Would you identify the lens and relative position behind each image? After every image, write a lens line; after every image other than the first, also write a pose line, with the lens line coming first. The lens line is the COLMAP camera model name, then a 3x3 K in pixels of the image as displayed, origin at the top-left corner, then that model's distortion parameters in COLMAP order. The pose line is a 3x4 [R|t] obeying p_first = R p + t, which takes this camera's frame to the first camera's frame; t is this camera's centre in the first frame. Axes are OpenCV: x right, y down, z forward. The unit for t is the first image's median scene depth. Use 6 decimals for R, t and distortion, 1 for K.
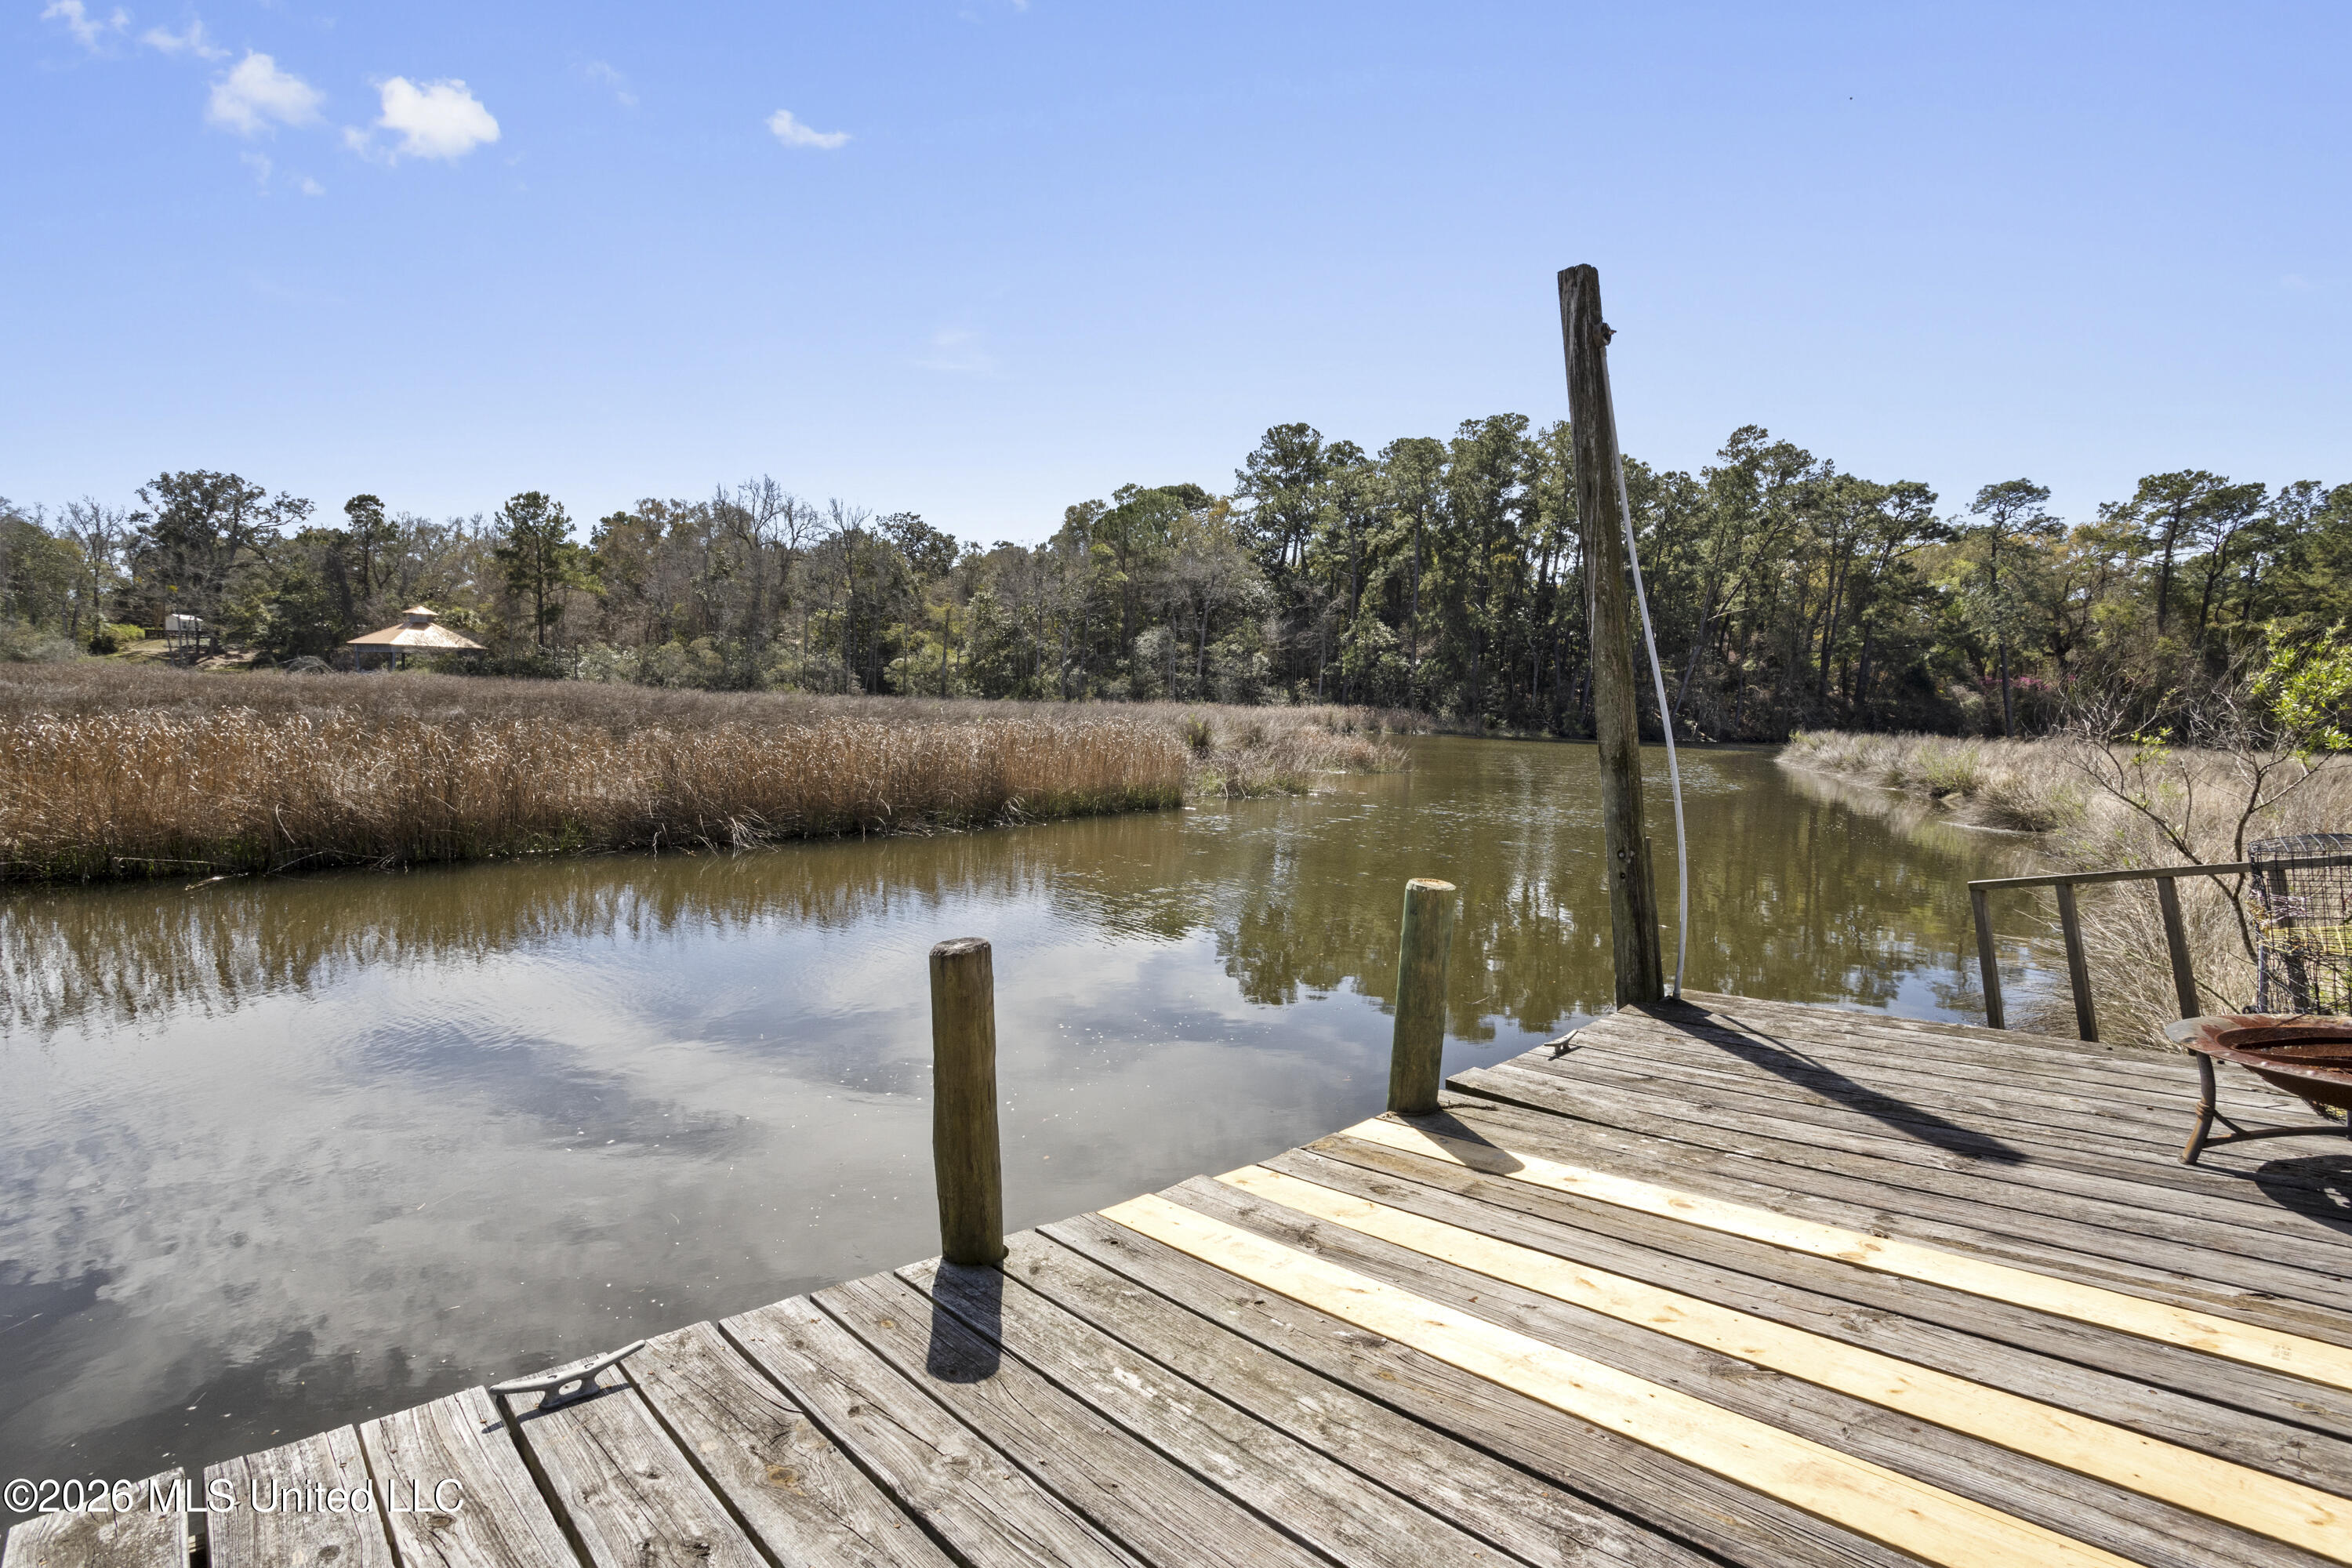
lens RADIAL K [[1132.9, 0, 1168.4], [0, 1132.9, 777.7], [0, 0, 1]] dist [-0.055838, 0.036673]
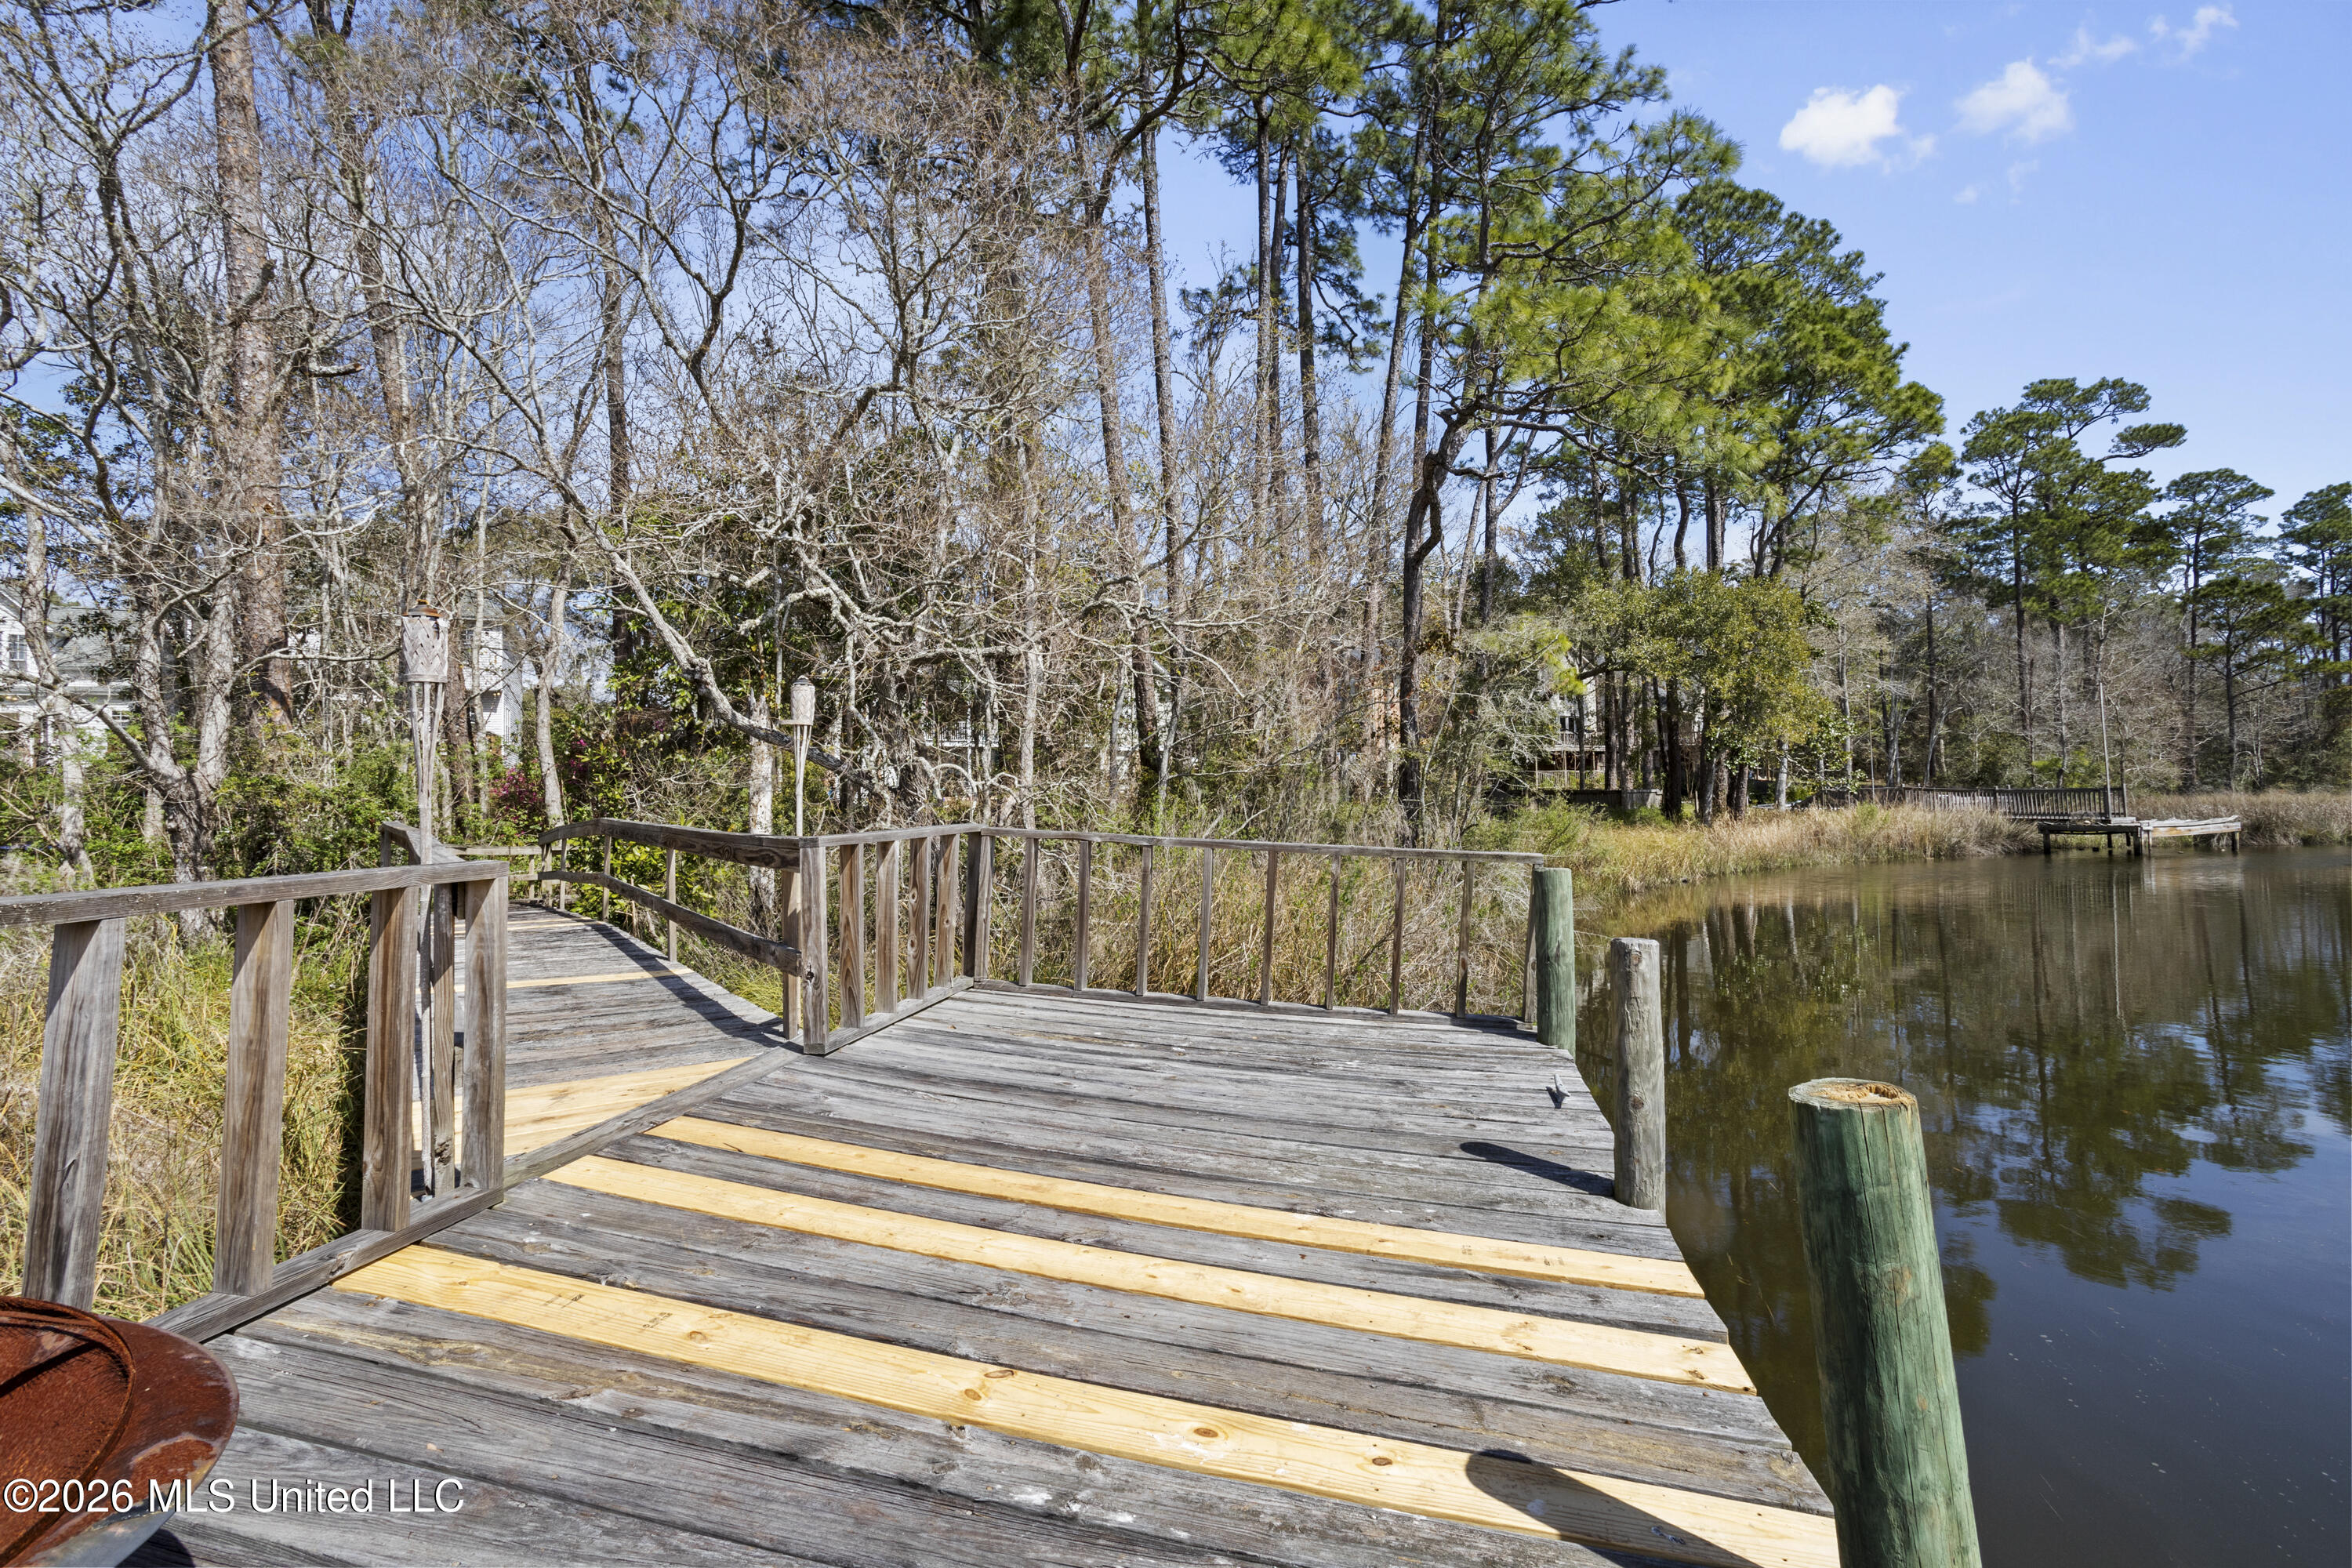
lens RADIAL K [[1132.9, 0, 1168.4], [0, 1132.9, 777.7], [0, 0, 1]] dist [-0.055838, 0.036673]
pose [[-0.809280, -0.033261, -0.586481, 0.987244], [-0.049480, 0.998707, 0.011638, -0.027082], [0.585335, 0.038438, -0.809880, 1.683634]]
